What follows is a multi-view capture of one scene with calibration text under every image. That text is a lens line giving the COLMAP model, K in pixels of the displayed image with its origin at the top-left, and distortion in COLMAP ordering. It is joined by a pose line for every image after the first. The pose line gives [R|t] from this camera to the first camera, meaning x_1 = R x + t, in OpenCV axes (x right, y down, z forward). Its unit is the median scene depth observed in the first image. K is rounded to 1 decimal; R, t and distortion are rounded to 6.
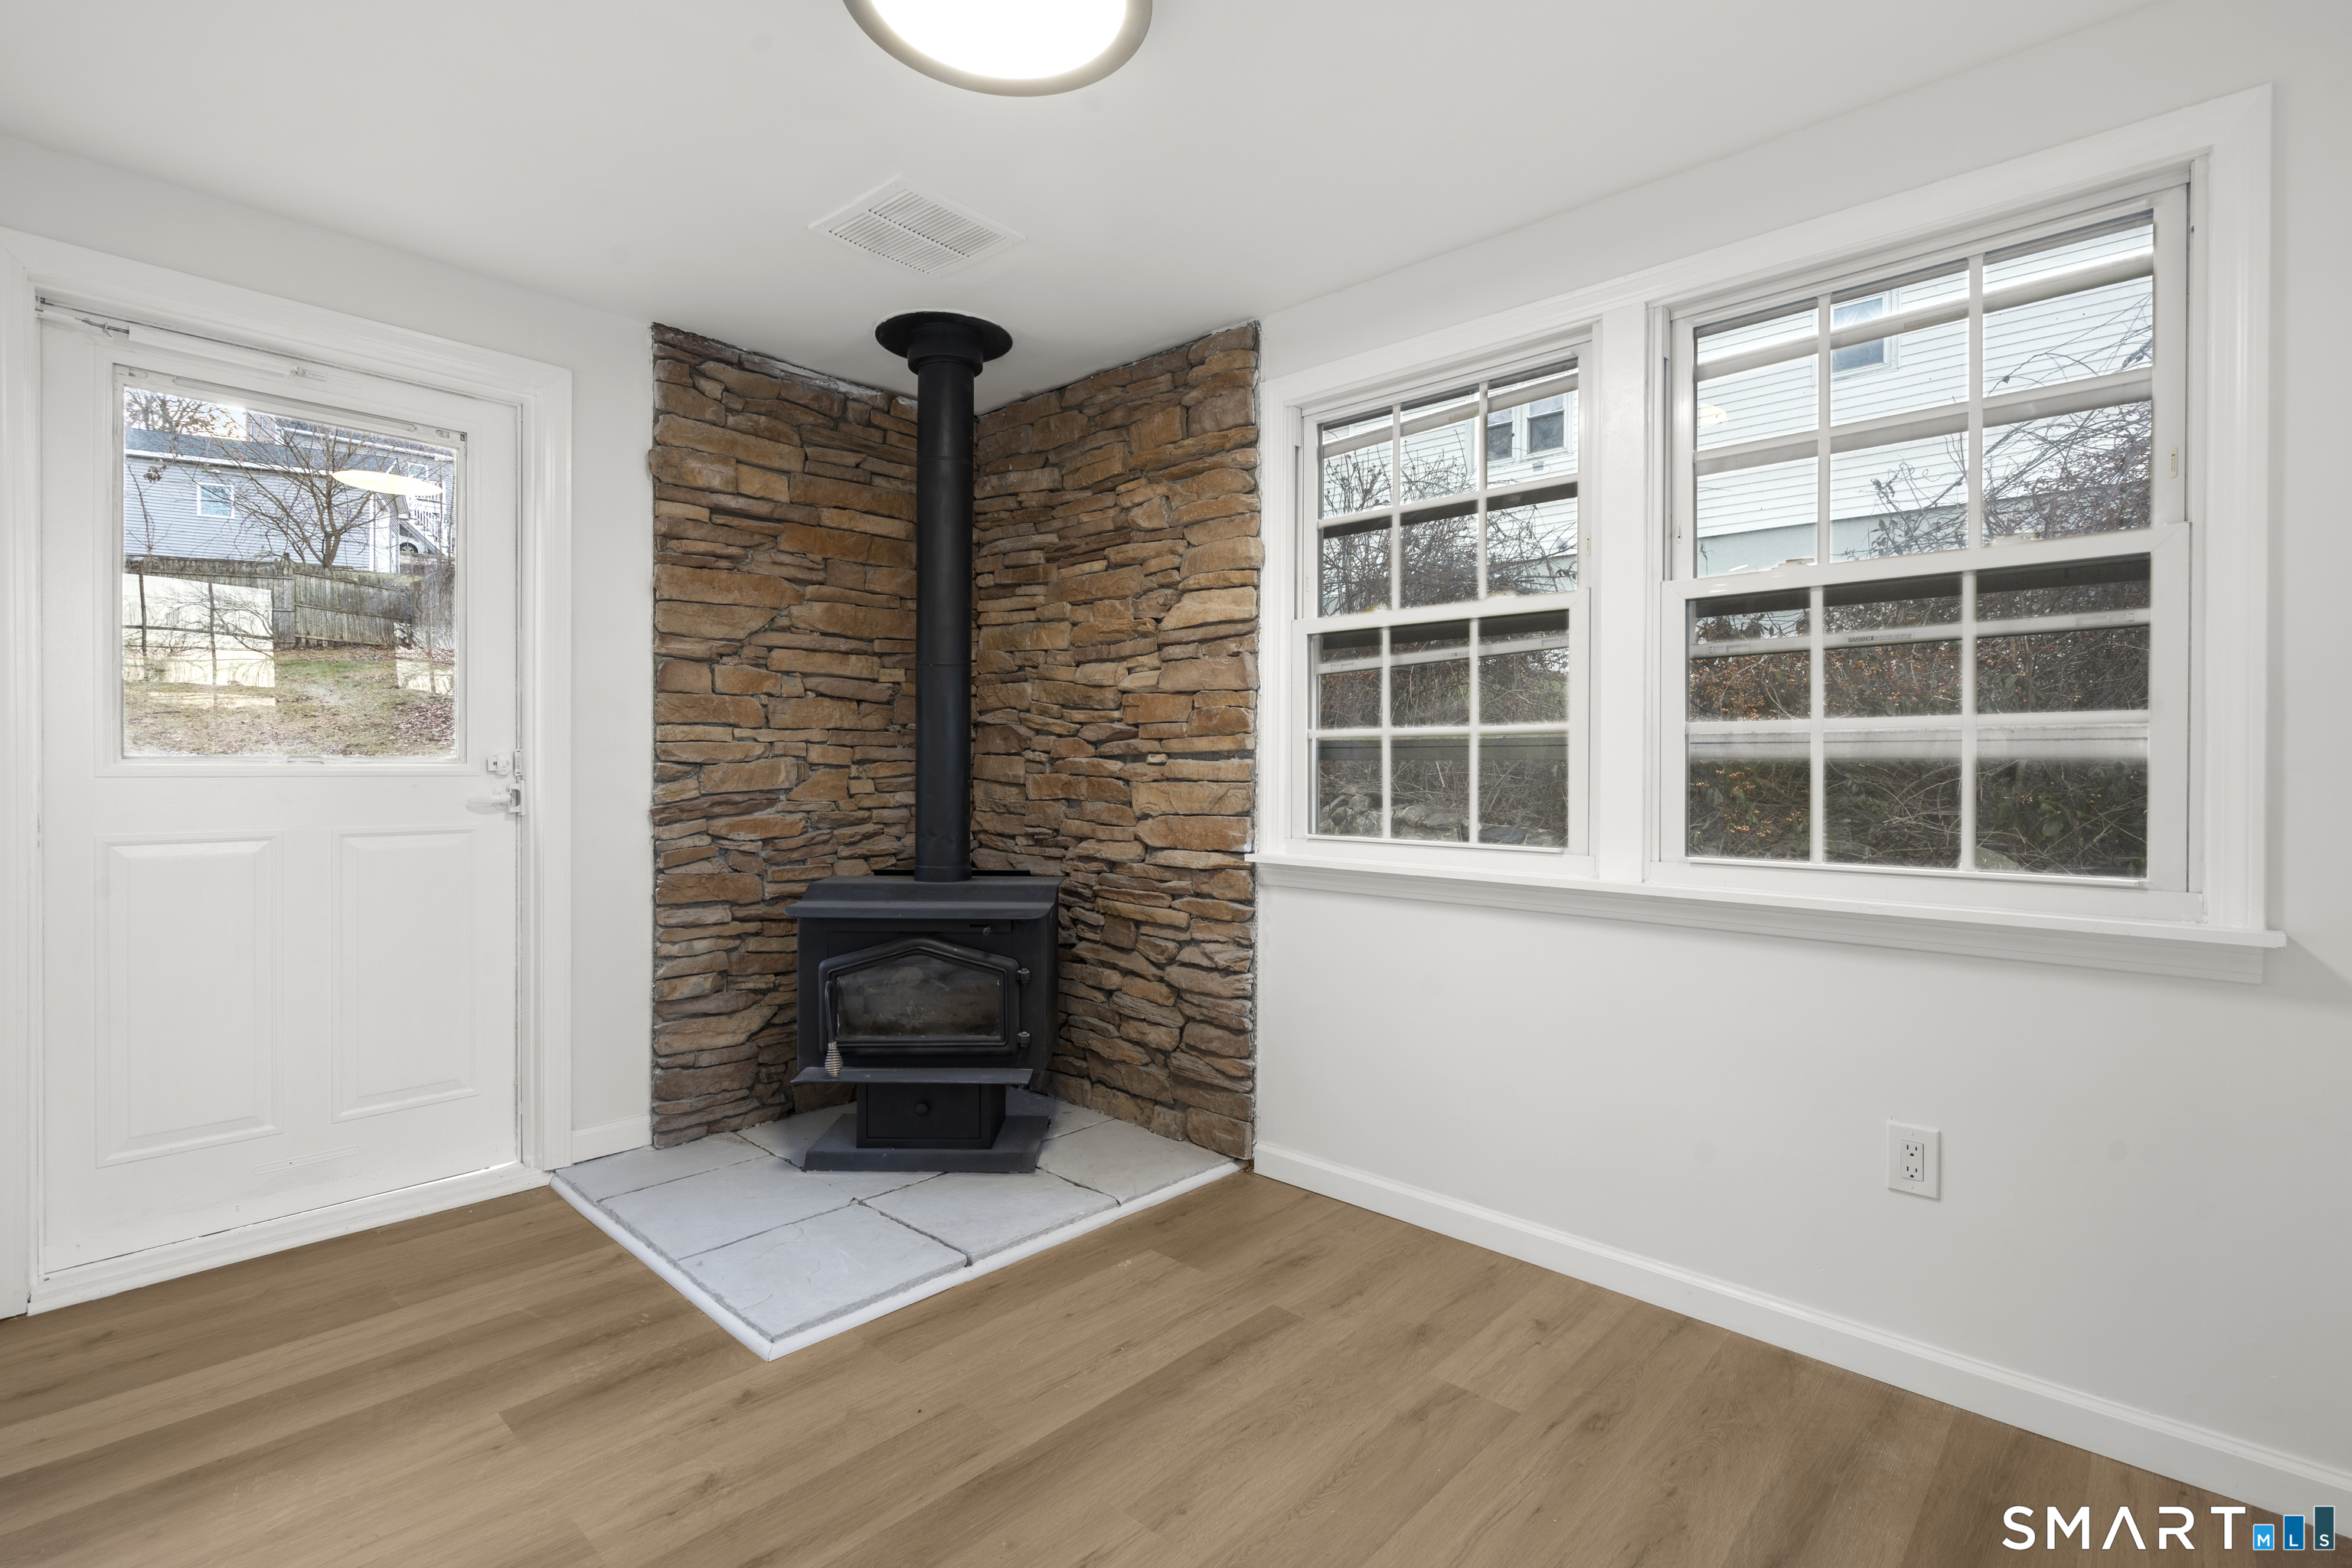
lens RADIAL K [[1086.4, 0, 1176.6], [0, 1086.4, 772.8], [0, 0, 1]] dist [-0.001566, 0.002374]
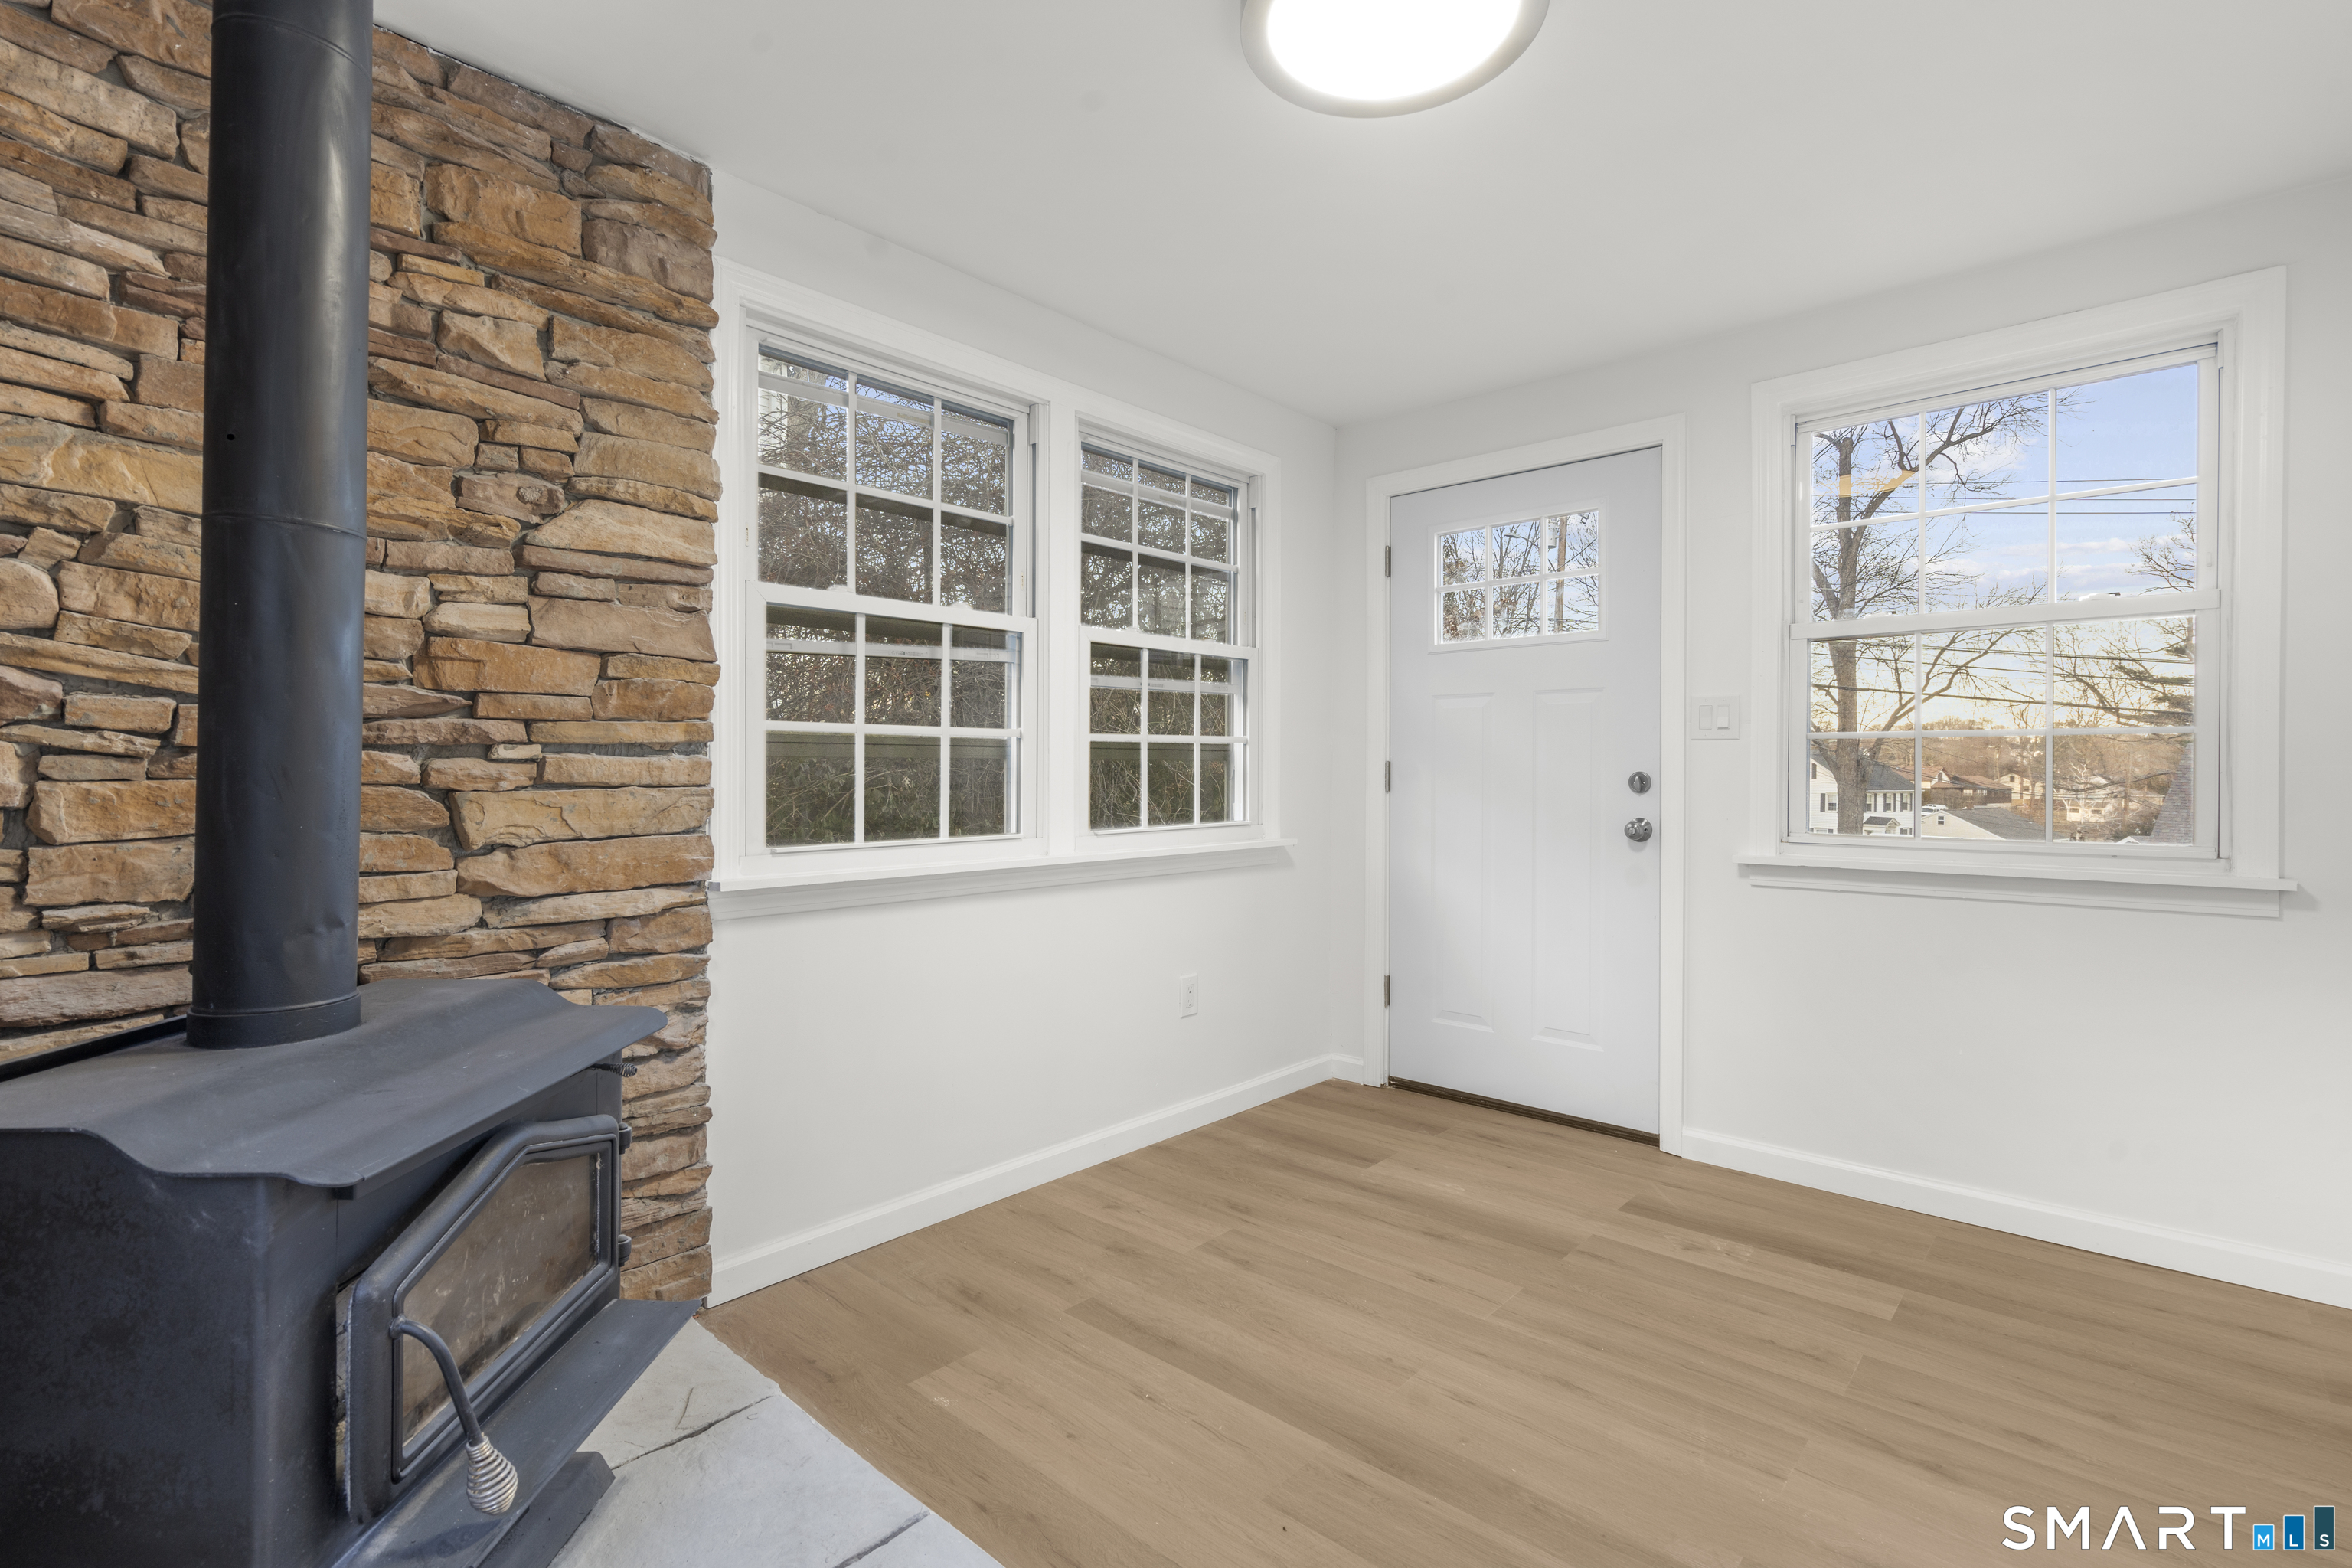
lens RADIAL K [[1086.4, 0, 1176.6], [0, 1086.4, 772.8], [0, 0, 1]] dist [-0.001566, 0.002374]
pose [[-0.010367, -0.012776, 0.999865, -0.674335], [-0.001156, 0.999918, 0.012765, -0.010401], [-0.999946, -0.001024, -0.010381, 0.682539]]
